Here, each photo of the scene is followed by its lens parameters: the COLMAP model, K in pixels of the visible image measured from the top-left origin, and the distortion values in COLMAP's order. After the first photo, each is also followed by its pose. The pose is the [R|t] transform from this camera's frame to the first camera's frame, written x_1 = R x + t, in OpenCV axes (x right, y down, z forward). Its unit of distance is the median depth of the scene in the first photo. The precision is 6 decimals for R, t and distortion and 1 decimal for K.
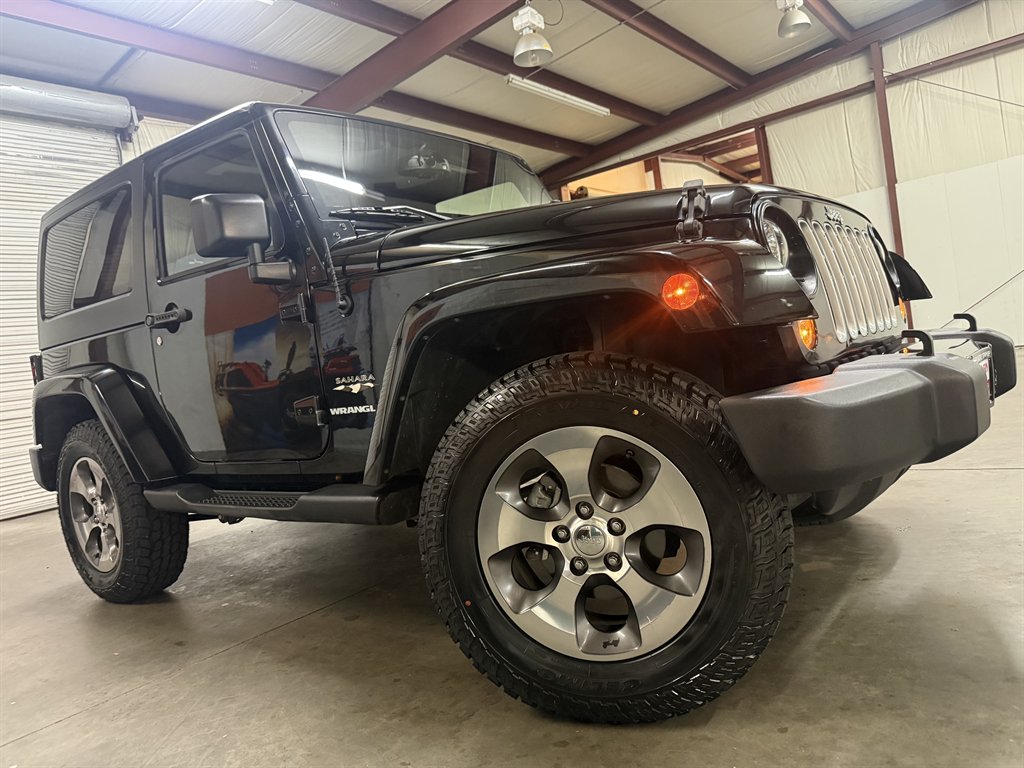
lens RADIAL K [[740.7, 0, 508.5], [0, 740.7, 382.1], [0, 0, 1]] dist [-0.003238, -0.009509]
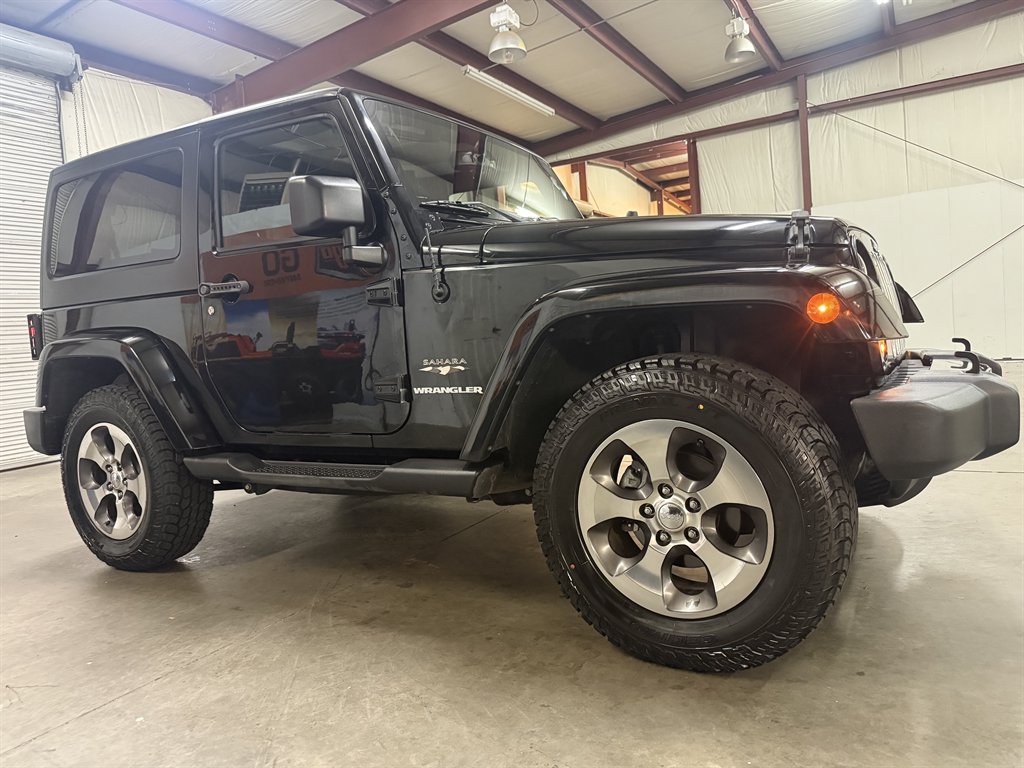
lens RADIAL K [[740.7, 0, 499.2], [0, 740.7, 382.4], [0, 0, 1]] dist [-0.003238, -0.009509]
pose [[0.987734, 0.054496, 0.146328, -0.275457], [-0.057115, 0.998273, 0.013756, 0.006091], [-0.145325, -0.021944, 0.989141, -0.070021]]
